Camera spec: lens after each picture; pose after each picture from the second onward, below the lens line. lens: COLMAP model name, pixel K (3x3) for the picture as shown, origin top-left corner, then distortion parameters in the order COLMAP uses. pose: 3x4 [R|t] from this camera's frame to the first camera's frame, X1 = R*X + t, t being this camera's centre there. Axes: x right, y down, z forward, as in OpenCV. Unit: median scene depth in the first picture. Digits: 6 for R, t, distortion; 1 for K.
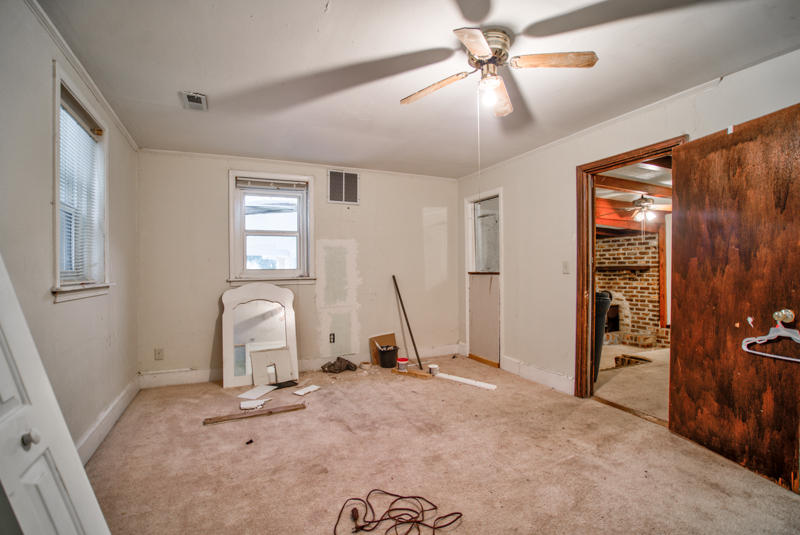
lens RADIAL K [[375.7, 0, 400.0], [0, 375.7, 267.5], [0, 0, 1]] dist [-0.034467, 0.000401]
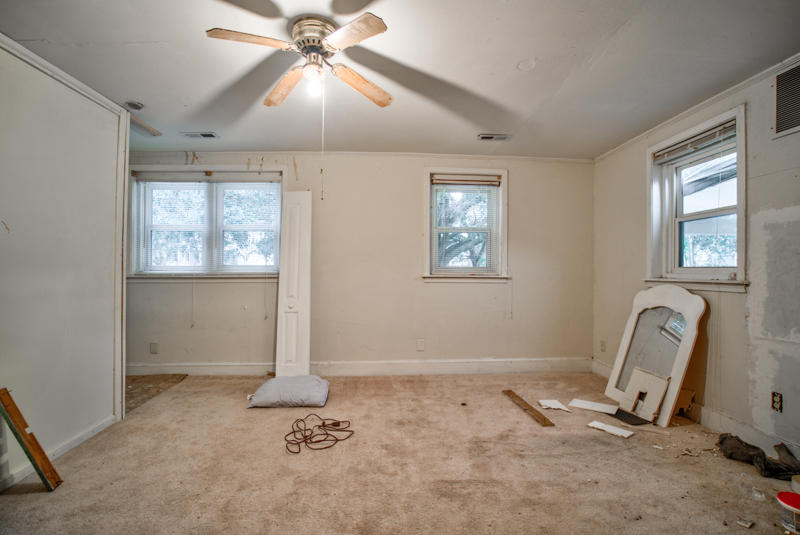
lens RADIAL K [[375.7, 0, 400.0], [0, 375.7, 267.5], [0, 0, 1]] dist [-0.034467, 0.000401]
pose [[-0.376345, 0.004629, -0.926468, 0.573041], [0.003249, 0.999988, 0.003677, 0.002265], [0.926474, -0.001626, -0.376356, 0.866915]]
